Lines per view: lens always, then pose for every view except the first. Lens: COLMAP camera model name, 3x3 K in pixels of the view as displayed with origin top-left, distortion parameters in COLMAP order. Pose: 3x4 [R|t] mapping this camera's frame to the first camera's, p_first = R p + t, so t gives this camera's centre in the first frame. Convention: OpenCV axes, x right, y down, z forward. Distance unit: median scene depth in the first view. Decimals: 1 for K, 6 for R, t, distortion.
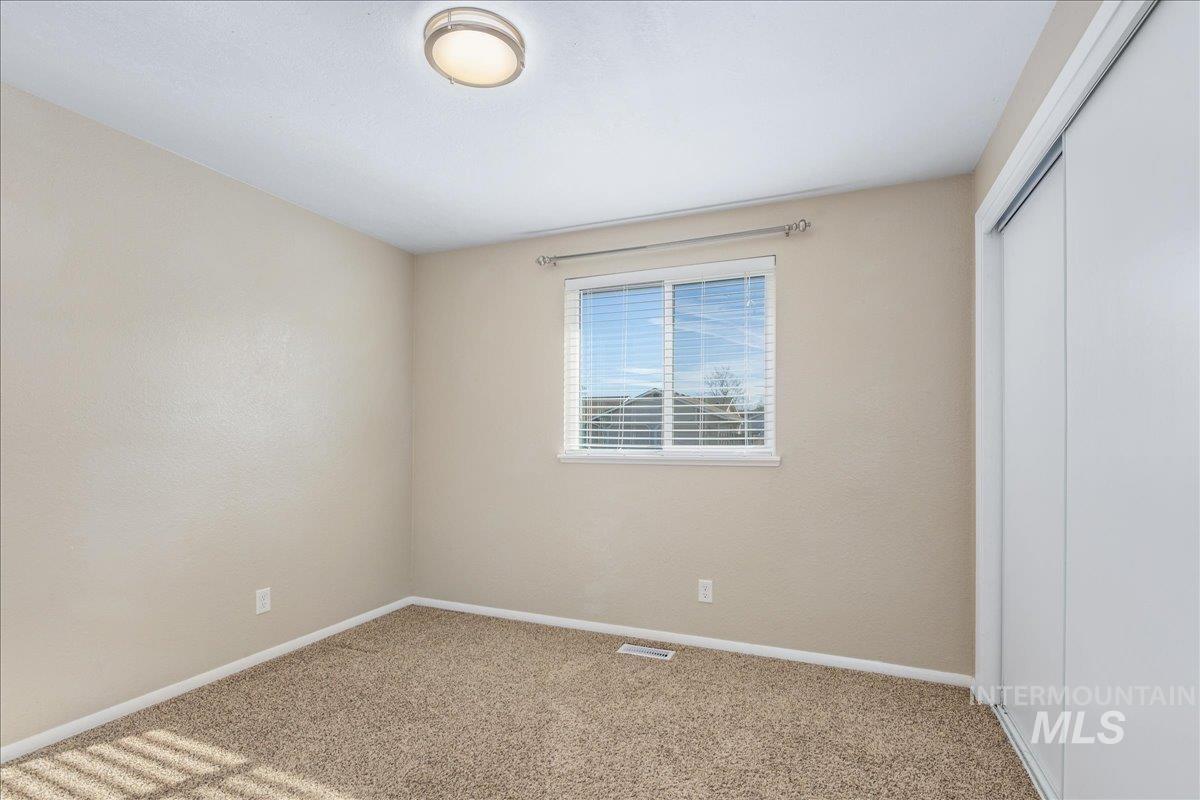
lens RADIAL K [[598.2, 0, 586.7], [0, 598.2, 427.4], [0, 0, 1]] dist [0.001355, 0.000051]
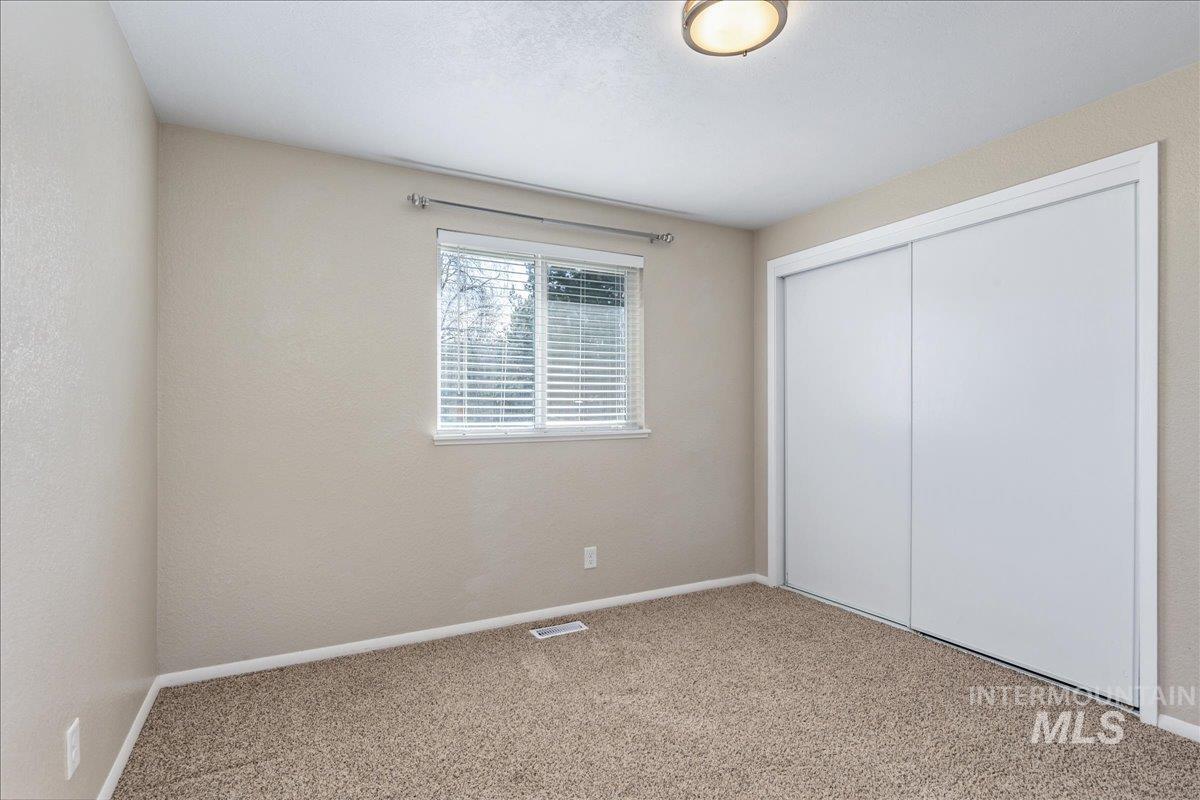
lens RADIAL K [[603.3, 0, 604.7], [0, 603.3, 407.3], [0, 0, 1]] dist [0.001260, 0.000098]
pose [[0.614124, -0.003701, 0.789200, -0.635652], [-0.003714, 0.999964, 0.007580, -0.002689], [-0.789200, -0.007586, 0.614089, 0.323002]]
